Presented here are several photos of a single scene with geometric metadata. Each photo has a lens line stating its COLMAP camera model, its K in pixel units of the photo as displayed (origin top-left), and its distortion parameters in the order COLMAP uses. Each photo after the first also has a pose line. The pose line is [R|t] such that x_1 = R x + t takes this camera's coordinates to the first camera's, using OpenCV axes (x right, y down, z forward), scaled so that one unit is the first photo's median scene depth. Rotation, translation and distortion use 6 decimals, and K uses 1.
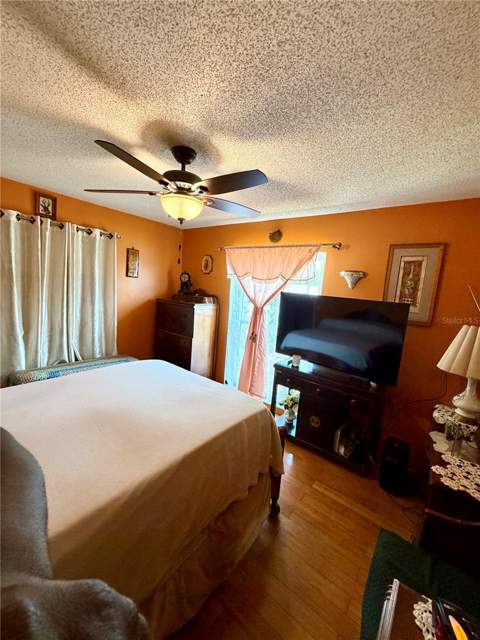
lens RADIAL K [[255.6, 0, 239.7], [0, 255.6, 316.7], [0, 0, 1]] dist [-0.001647, -0.000330]
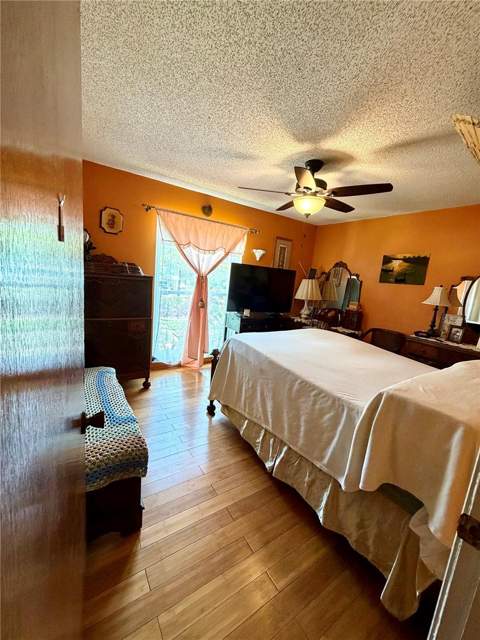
lens RADIAL K [[255.6, 0, 239.7], [0, 255.6, 316.7], [0, 0, 1]] dist [-0.001647, -0.000330]
pose [[0.296618, -0.211094, 0.931374, -0.965817], [0.046670, 0.977303, 0.206641, -0.087379], [-0.953855, -0.017827, 0.299738, 0.531820]]
